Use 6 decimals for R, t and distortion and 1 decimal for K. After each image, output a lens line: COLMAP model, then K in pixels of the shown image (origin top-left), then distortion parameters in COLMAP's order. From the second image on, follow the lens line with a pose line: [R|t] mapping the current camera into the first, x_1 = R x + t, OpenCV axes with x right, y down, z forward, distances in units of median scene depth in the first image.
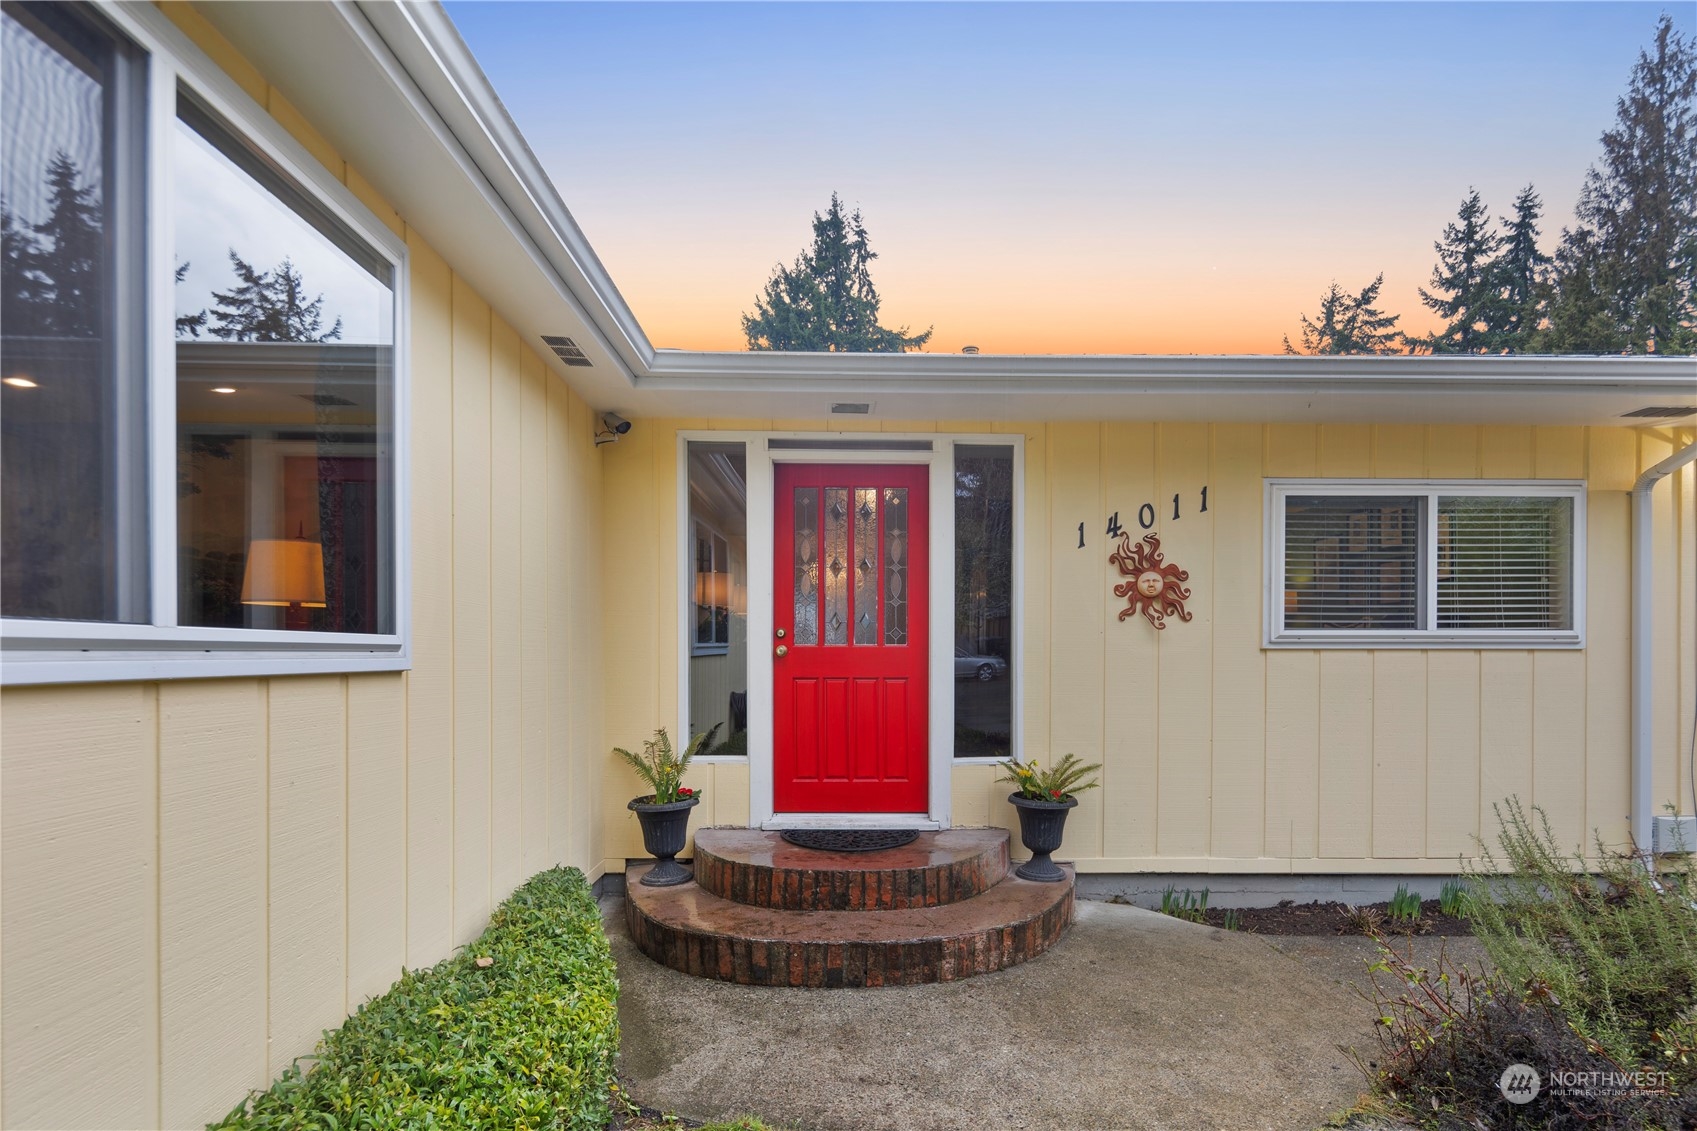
lens RADIAL K [[827.1, 0, 855.5], [0, 827.1, 663.5], [0, 0, 1]] dist [-0.003061, -0.001767]
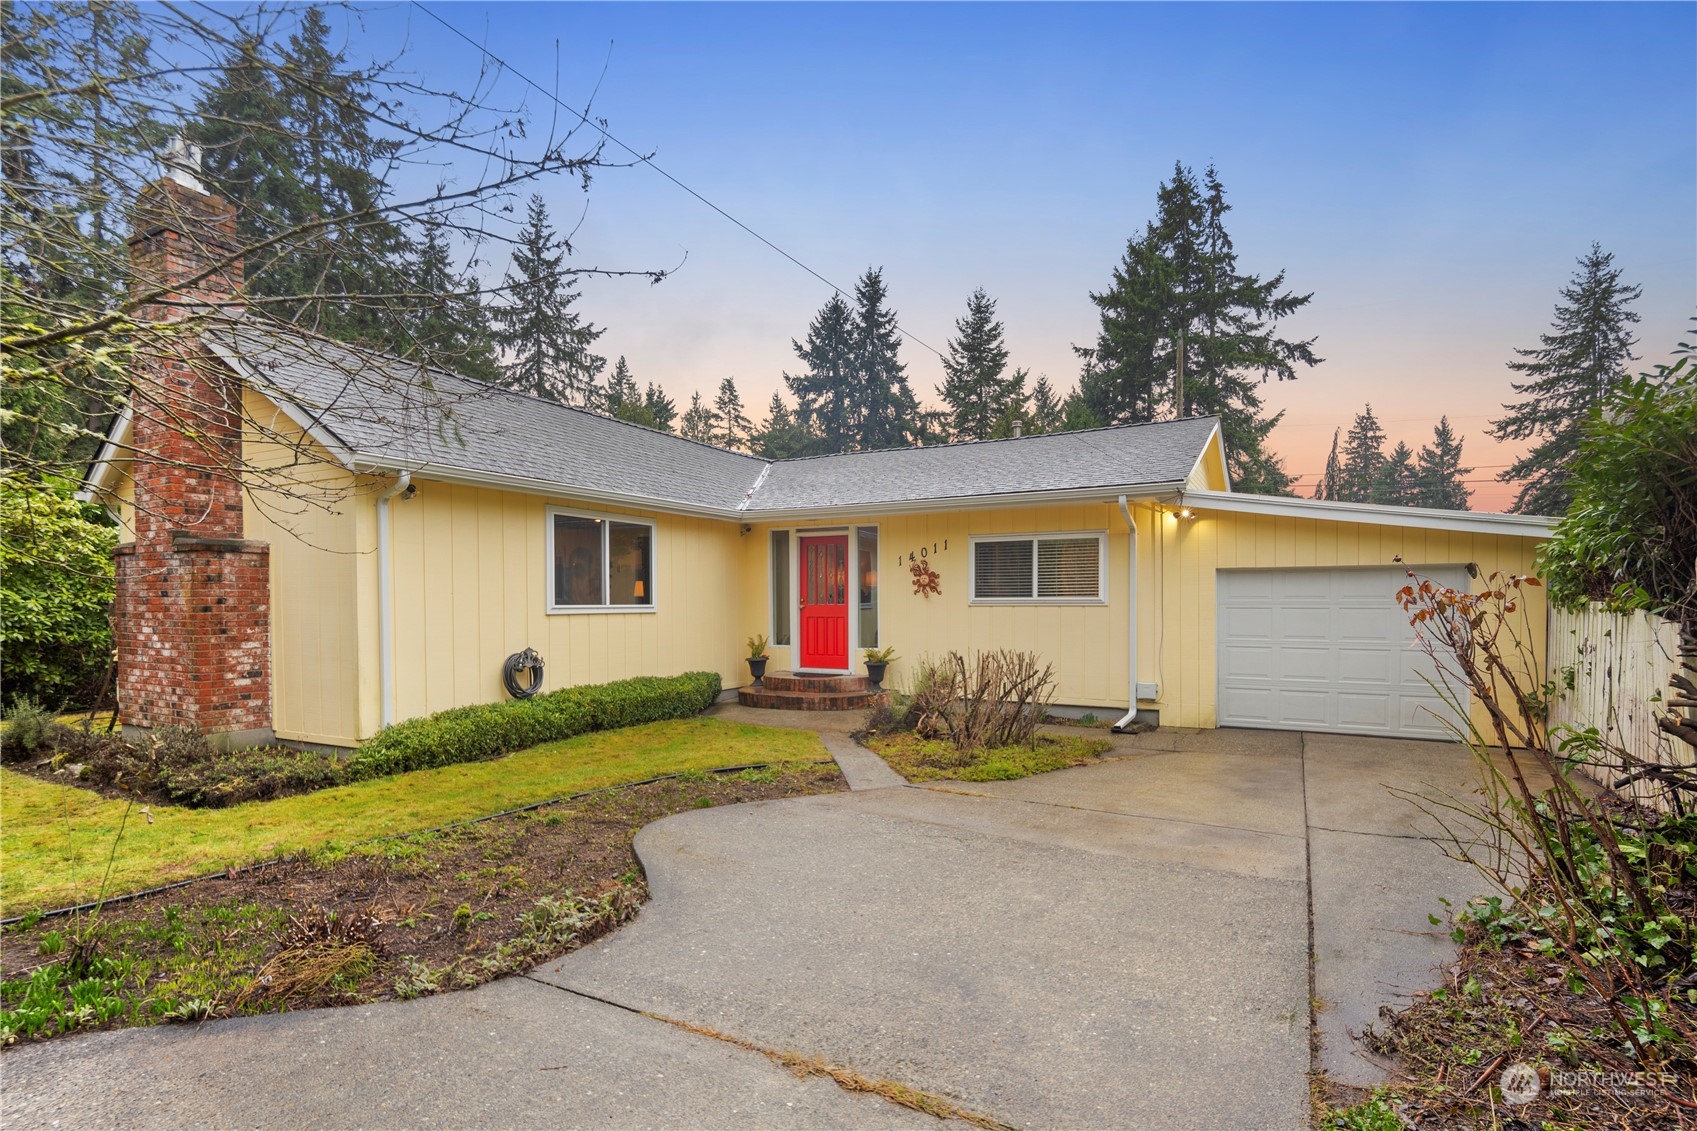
lens RADIAL K [[823.9, 0, 856.9], [0, 823.9, 620.4], [0, 0, 1]] dist [0.015733, -0.007223]
pose [[0.878019, 0.008291, -0.478554, 0.121045], [-0.003767, 0.999939, 0.010412, 0.000159], [0.478611, -0.007340, 0.877996, -0.113645]]
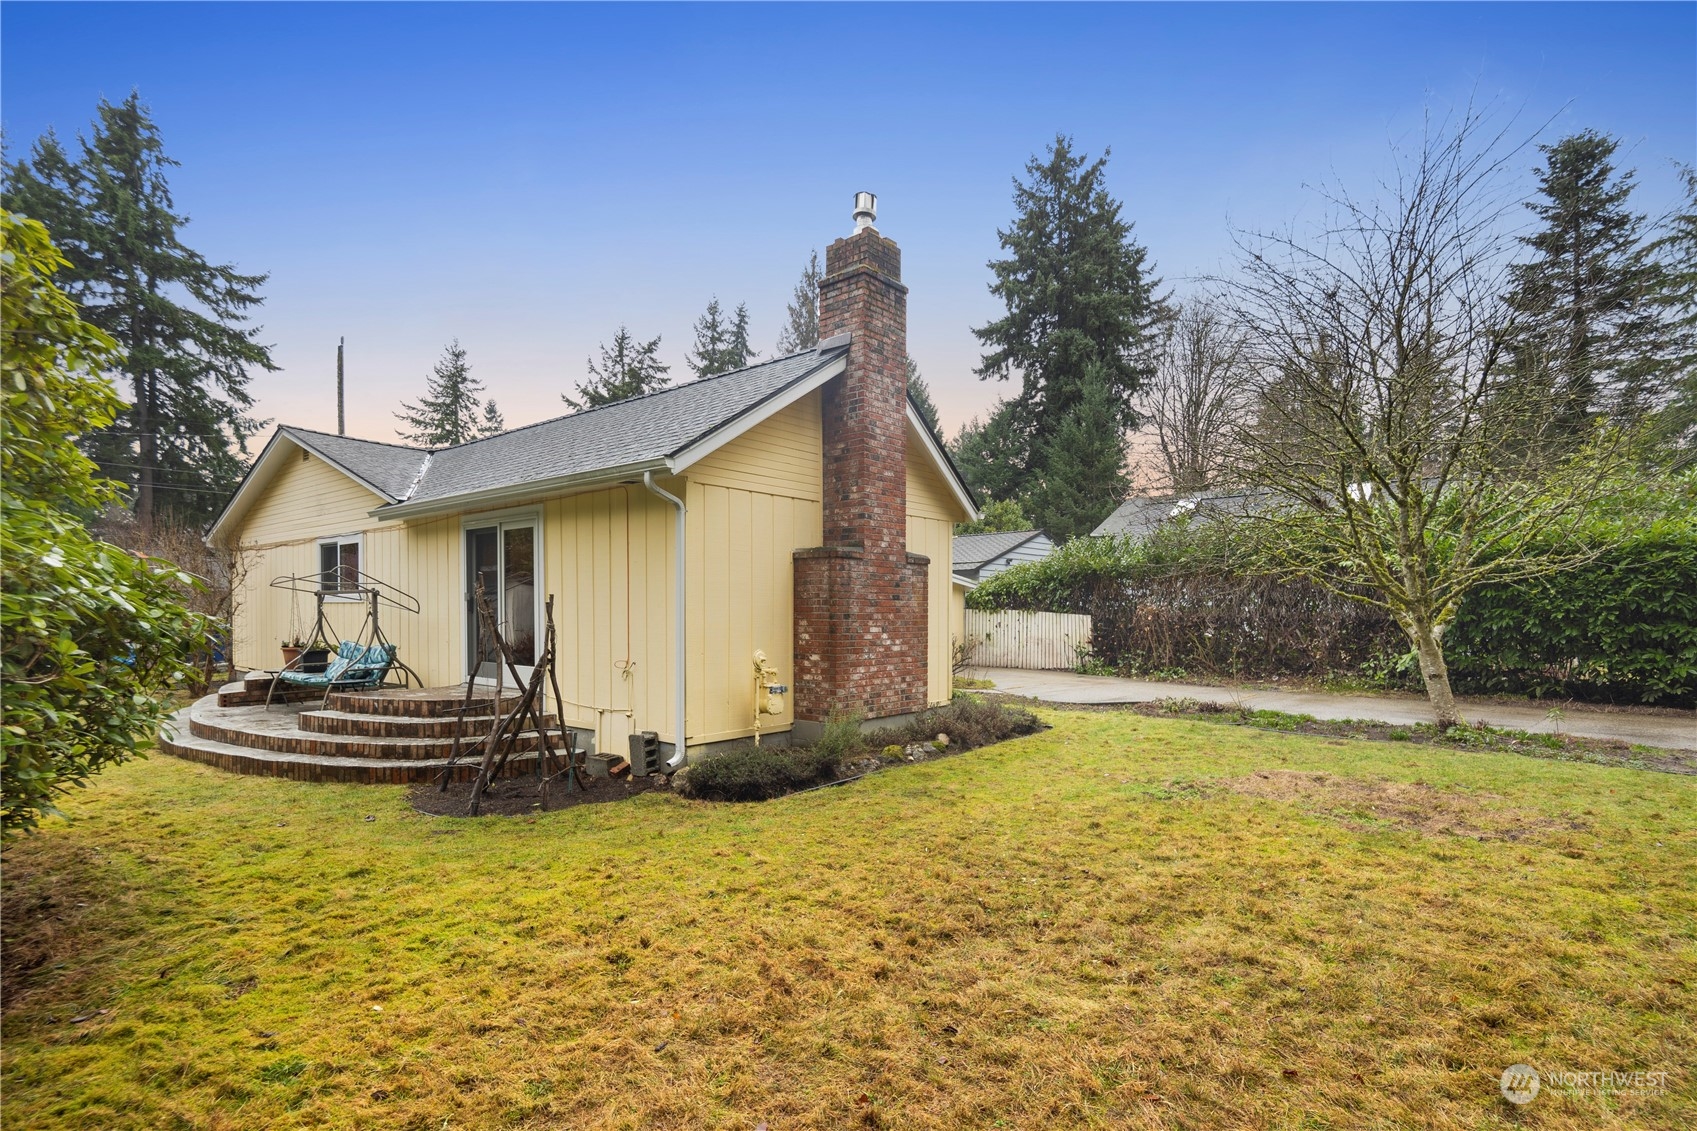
lens RADIAL K [[823.9, 0, 856.9], [0, 823.9, 620.4], [0, 0, 1]] dist [0.015733, -0.007223]
pose [[0.654560, -0.009573, 0.755950, -0.198726], [0.010180, 0.999941, 0.003848, 0.001475], [-0.755942, 0.005176, 0.654619, -0.149274]]
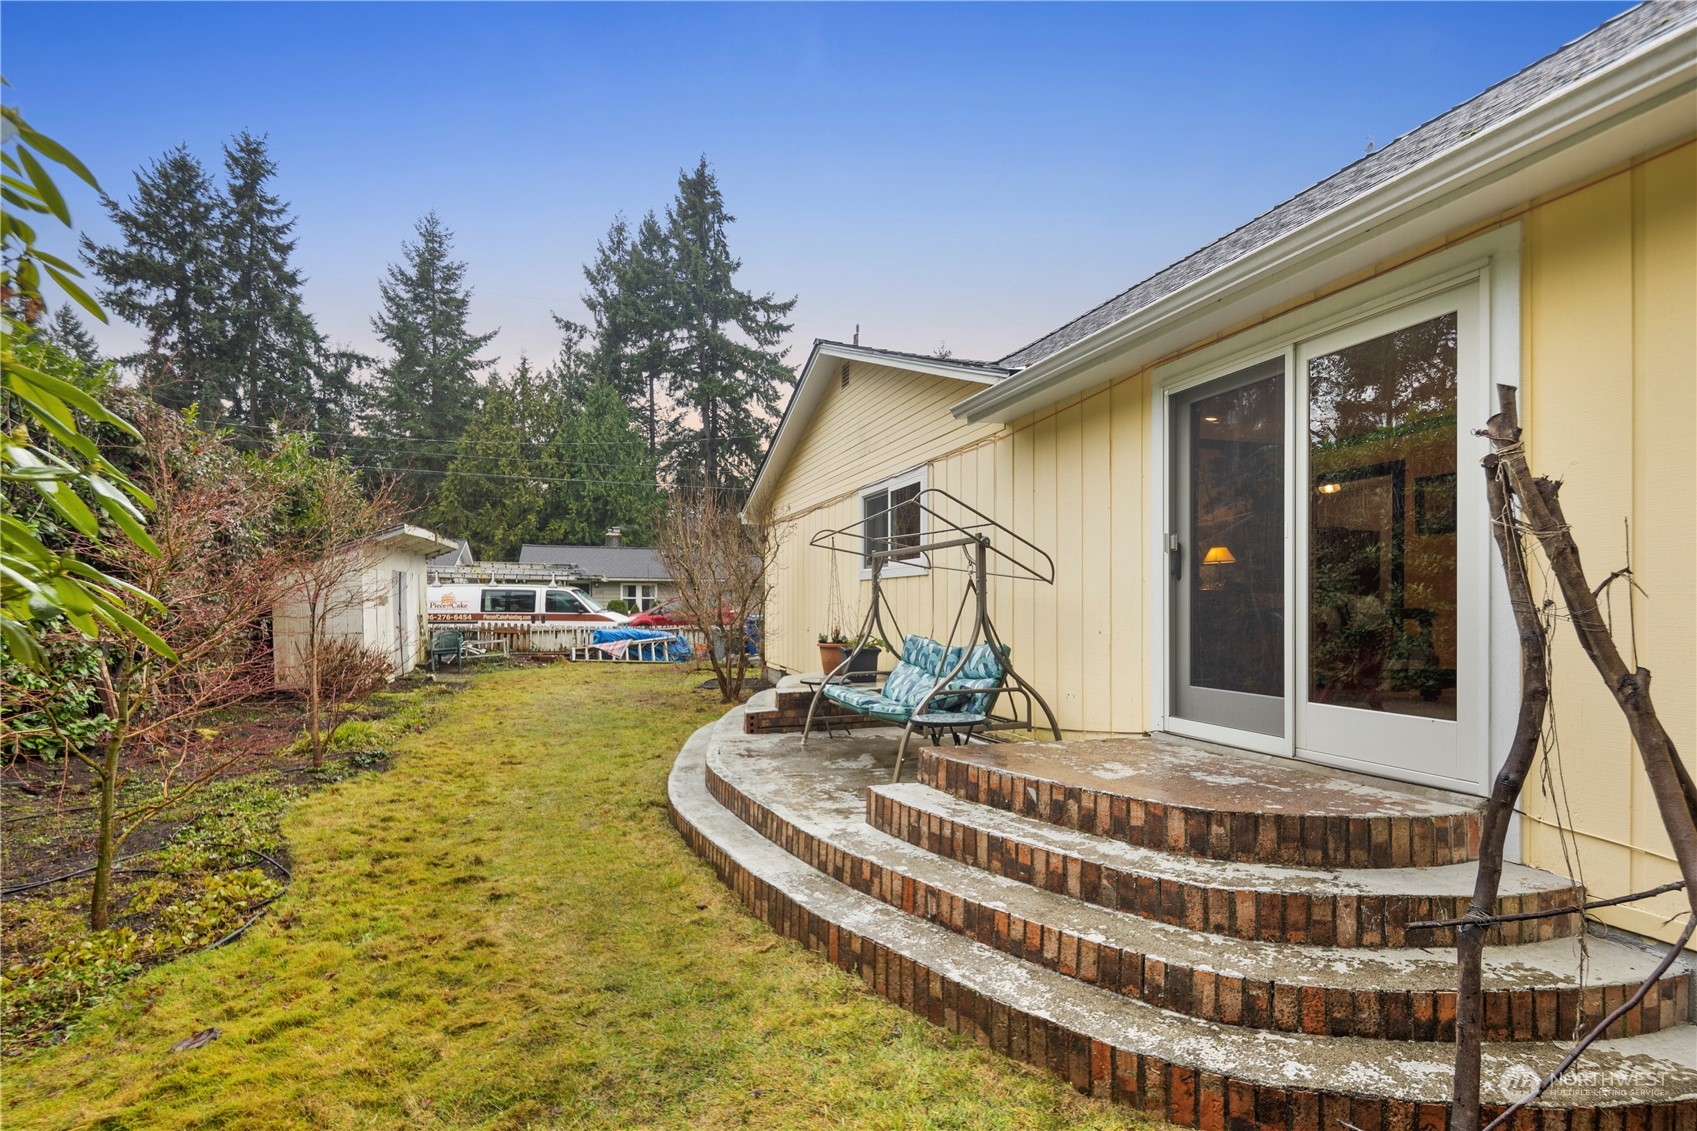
lens RADIAL K [[823.9, 0, 856.9], [0, 823.9, 620.4], [0, 0, 1]] dist [0.015733, -0.007223]
pose [[0.949748, -0.006209, 0.312954, -0.171358], [0.005501, 0.999980, 0.003148, 0.003483], [-0.312968, -0.001268, 0.949763, -0.027186]]
